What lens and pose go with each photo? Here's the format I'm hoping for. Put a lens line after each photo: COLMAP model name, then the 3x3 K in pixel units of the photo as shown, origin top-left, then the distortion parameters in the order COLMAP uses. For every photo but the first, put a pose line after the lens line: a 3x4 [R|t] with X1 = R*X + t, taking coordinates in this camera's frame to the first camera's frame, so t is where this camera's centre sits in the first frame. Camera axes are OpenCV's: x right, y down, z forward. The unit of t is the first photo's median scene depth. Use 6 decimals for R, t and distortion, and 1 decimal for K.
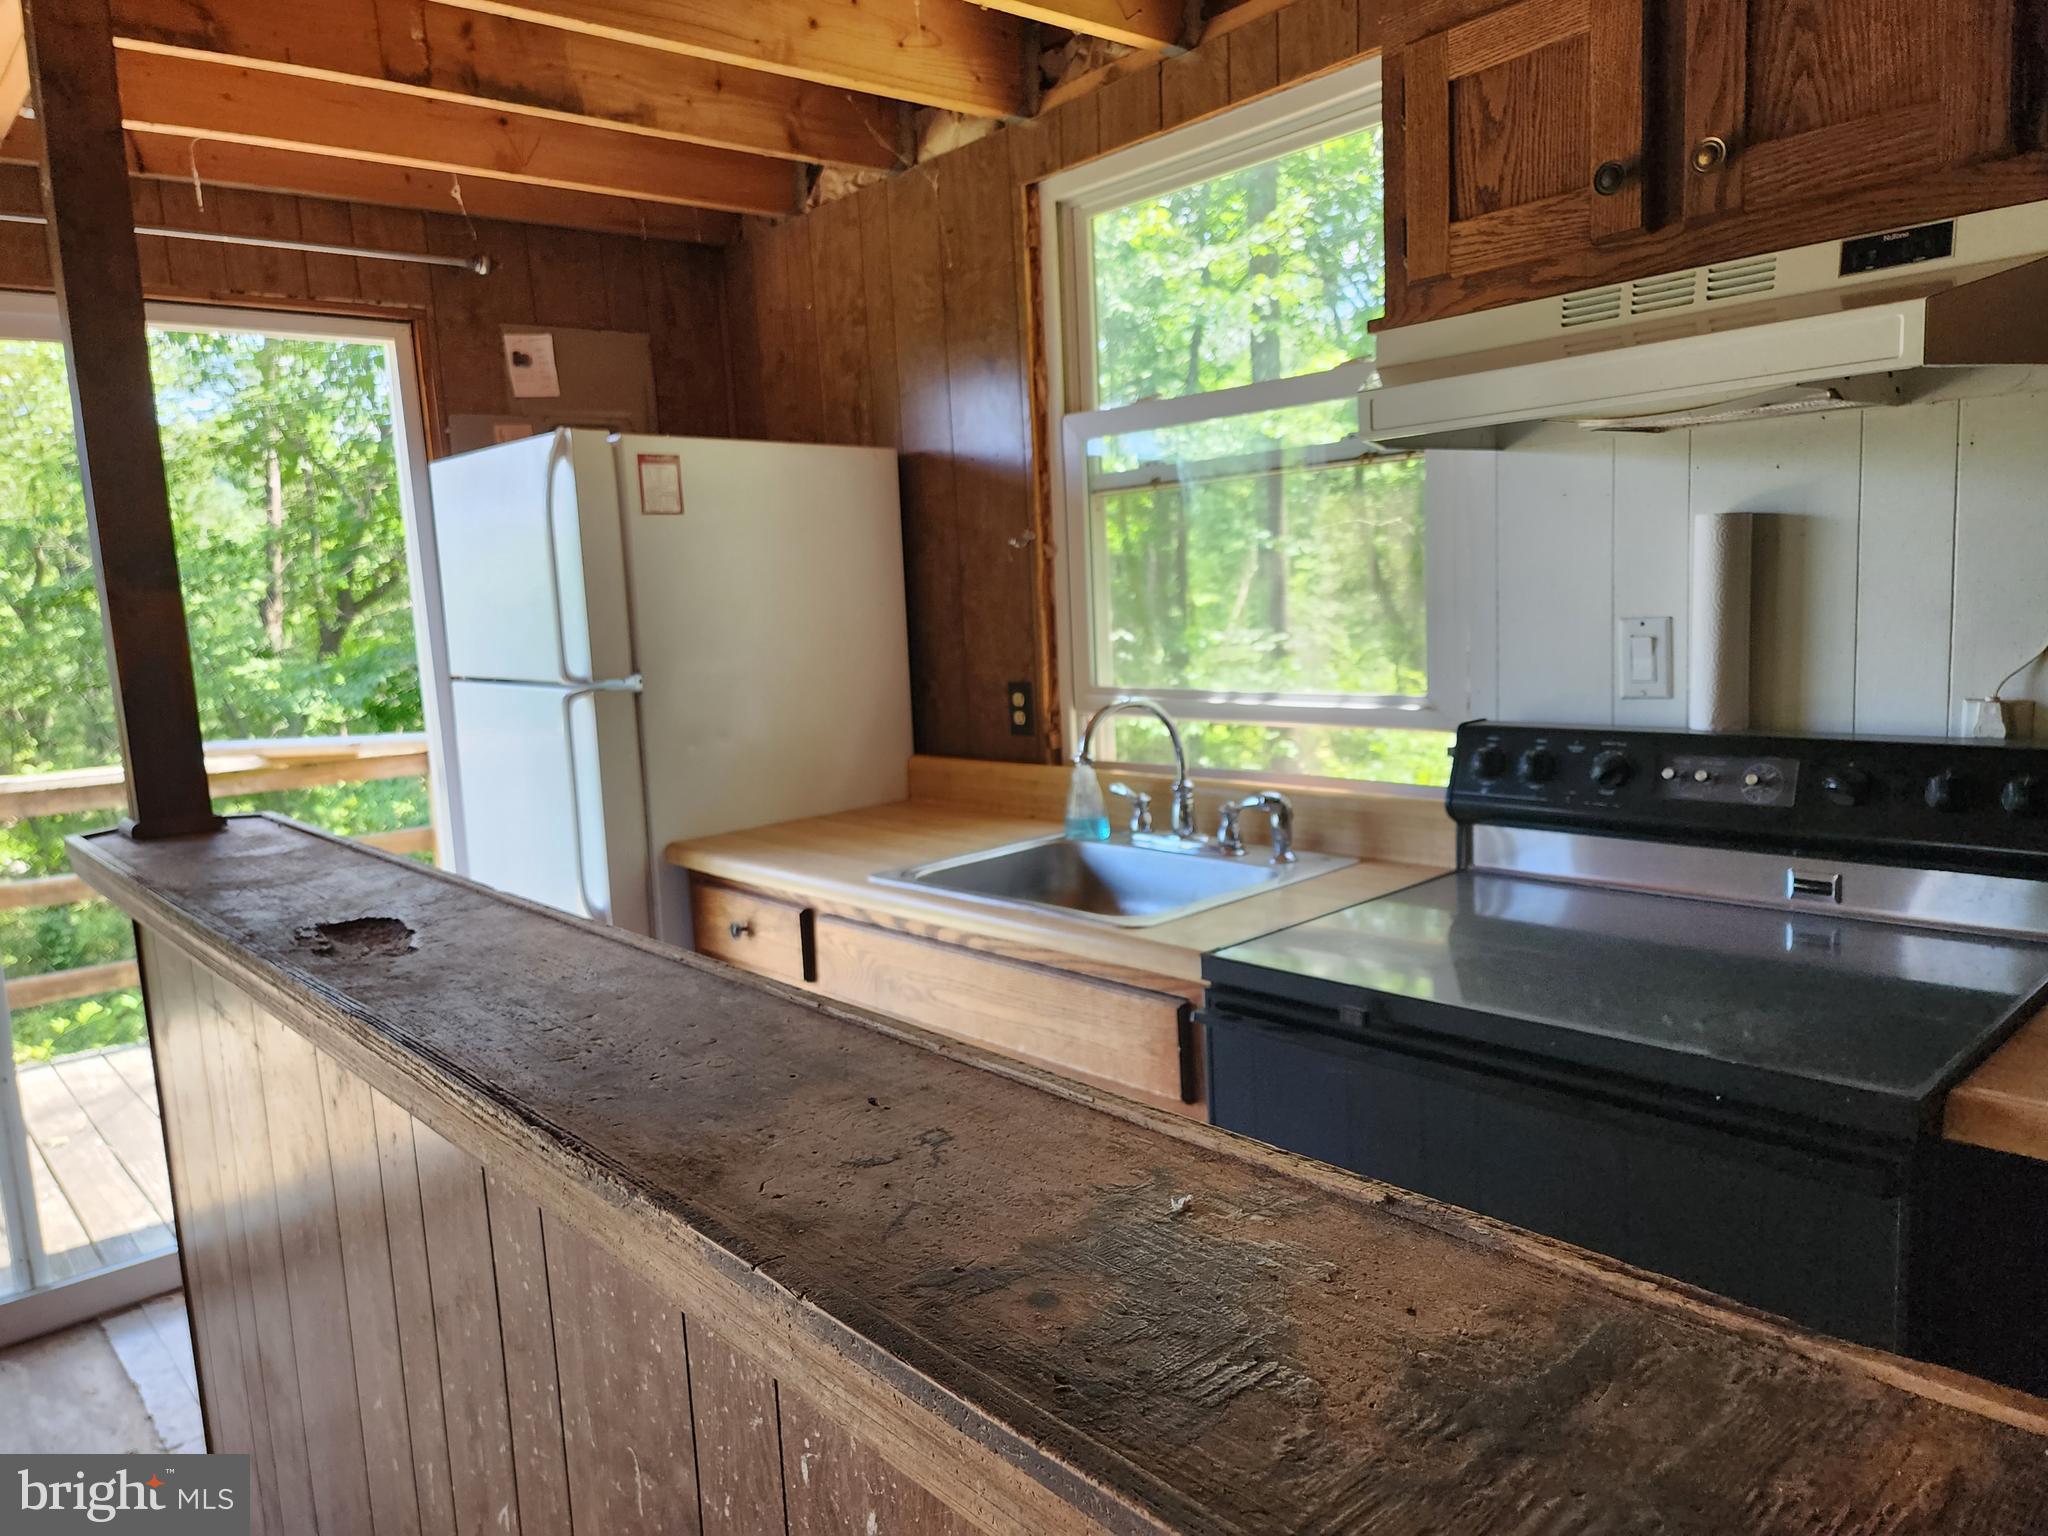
lens RADIAL K [[1394.0, 0, 1022.8], [0, 1394.0, 779.7], [0, 0, 1]] dist [0.034912, -0.026243]
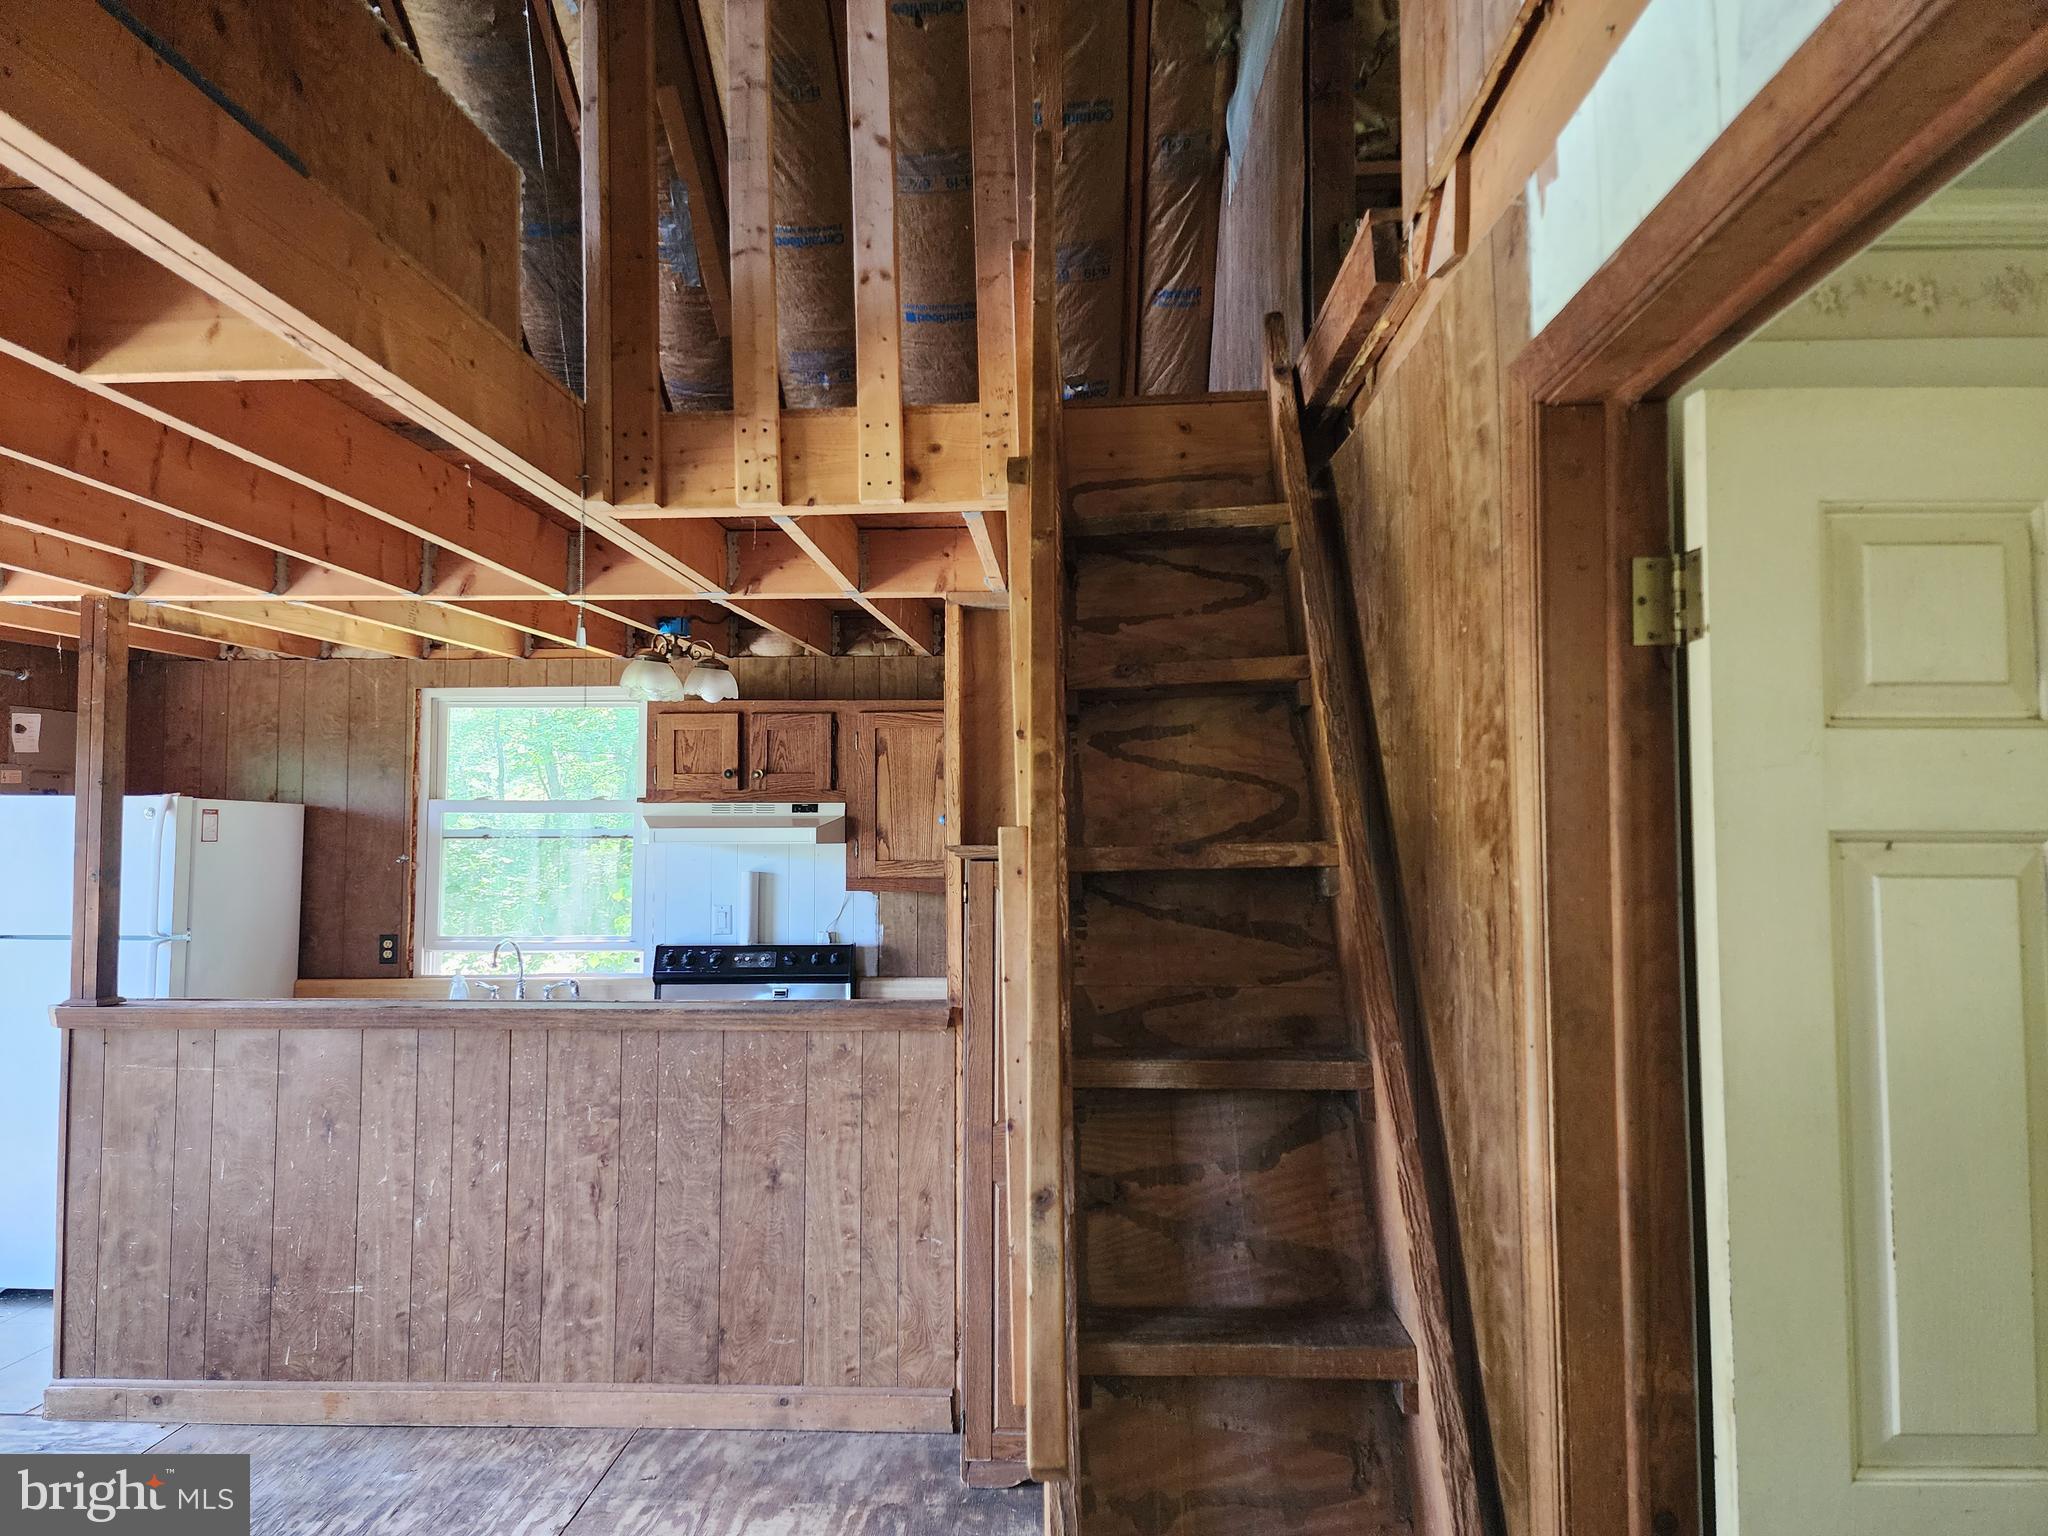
lens RADIAL K [[1394.0, 0, 1020.6], [0, 1394.0, 763.5], [0, 0, 1]] dist [0.034912, -0.026243]
pose [[0.693098, 0.080629, 0.716320, -0.875639], [0.067474, 0.982105, -0.175832, 0.103729], [-0.717678, 0.170202, 0.675255, -1.027070]]
